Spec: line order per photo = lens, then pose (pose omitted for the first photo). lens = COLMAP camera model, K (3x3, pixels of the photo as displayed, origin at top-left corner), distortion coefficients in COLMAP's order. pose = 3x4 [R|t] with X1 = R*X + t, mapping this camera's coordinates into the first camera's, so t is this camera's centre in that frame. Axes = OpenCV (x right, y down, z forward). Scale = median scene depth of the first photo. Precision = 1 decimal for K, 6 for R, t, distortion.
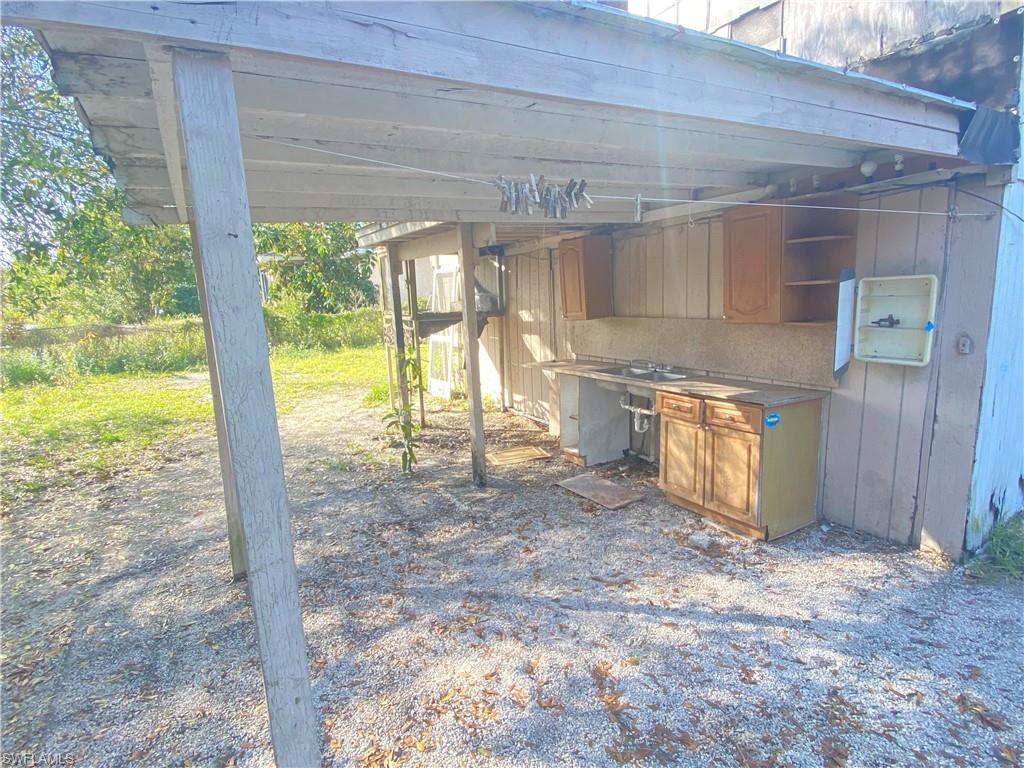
lens RADIAL K [[535.6, 0, 508.7], [0, 535.6, 385.6], [0, 0, 1]] dist [0.042955, -0.043758]
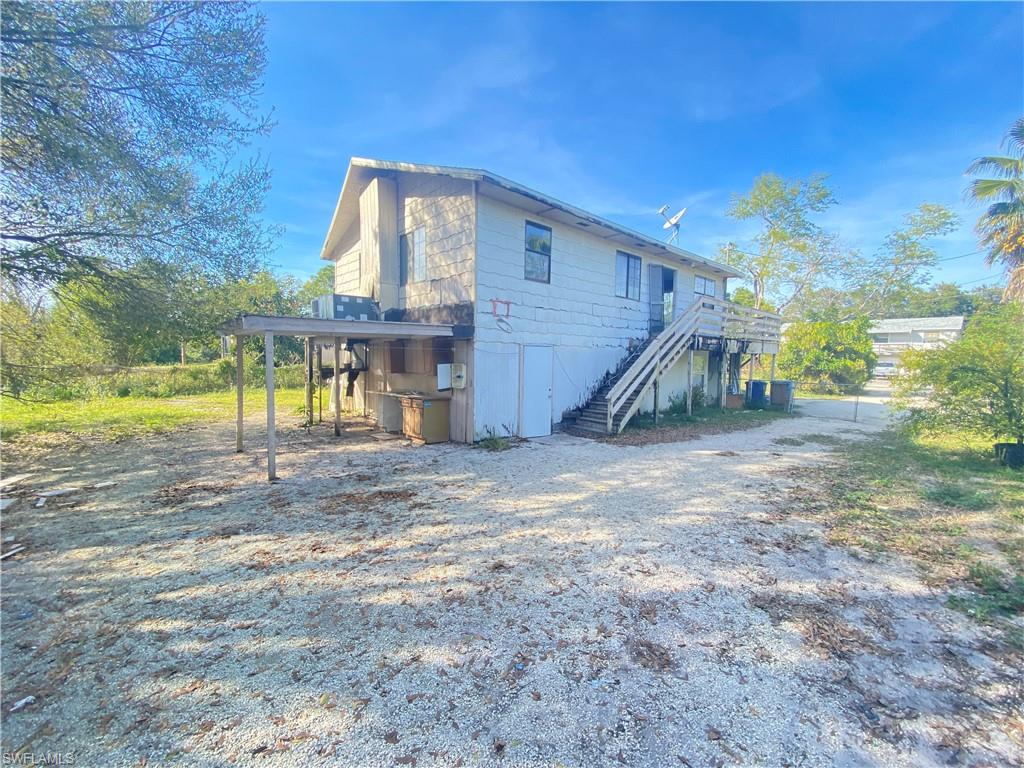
lens RADIAL K [[415.1, 0, 516.1], [0, 415.1, 383.1], [0, 0, 1]] dist [0.034718, -0.025990]
pose [[0.976611, 0.045950, 0.210044, 0.217237], [-0.020468, 0.992329, -0.121917, 0.100234], [-0.214035, 0.114766, 0.970061, -0.697008]]
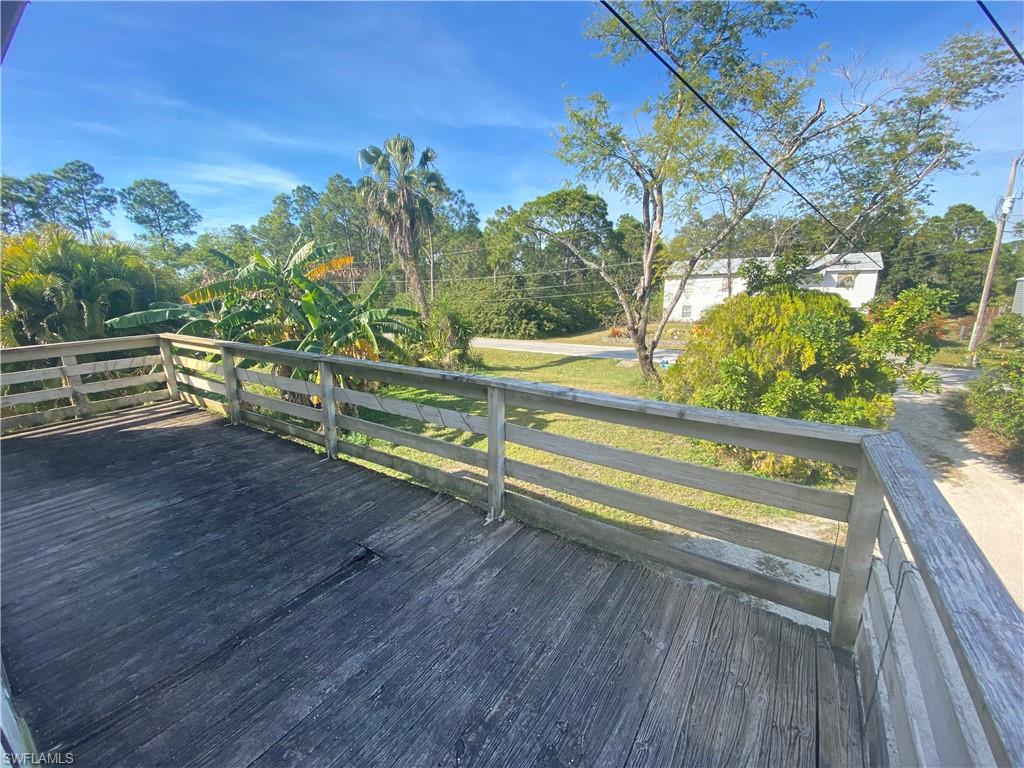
lens RADIAL K [[415.1, 0, 516.1], [0, 415.1, 383.1], [0, 0, 1]] dist [0.034718, -0.025990]
pose [[0.901133, -0.067214, 0.428302, 1.802978], [0.055248, 0.997658, 0.040323, -0.638098], [-0.430009, -0.012673, 0.902736, 1.068052]]
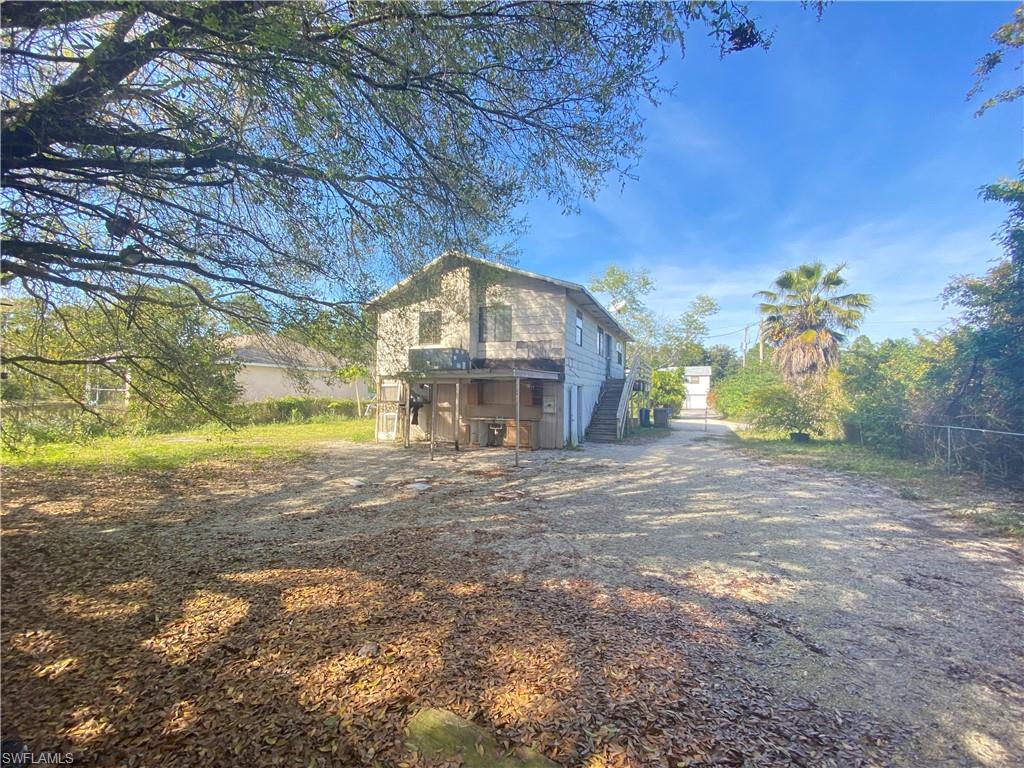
lens RADIAL K [[411.4, 0, 507.1], [0, 411.4, 379.2], [0, 0, 1]] dist [-0.012568, -0.007533]
pose [[0.824948, 0.077074, 0.559929, -0.794692], [0.055670, 0.974762, -0.216196, 0.202560], [-0.562460, 0.209522, 0.799837, -0.864563]]
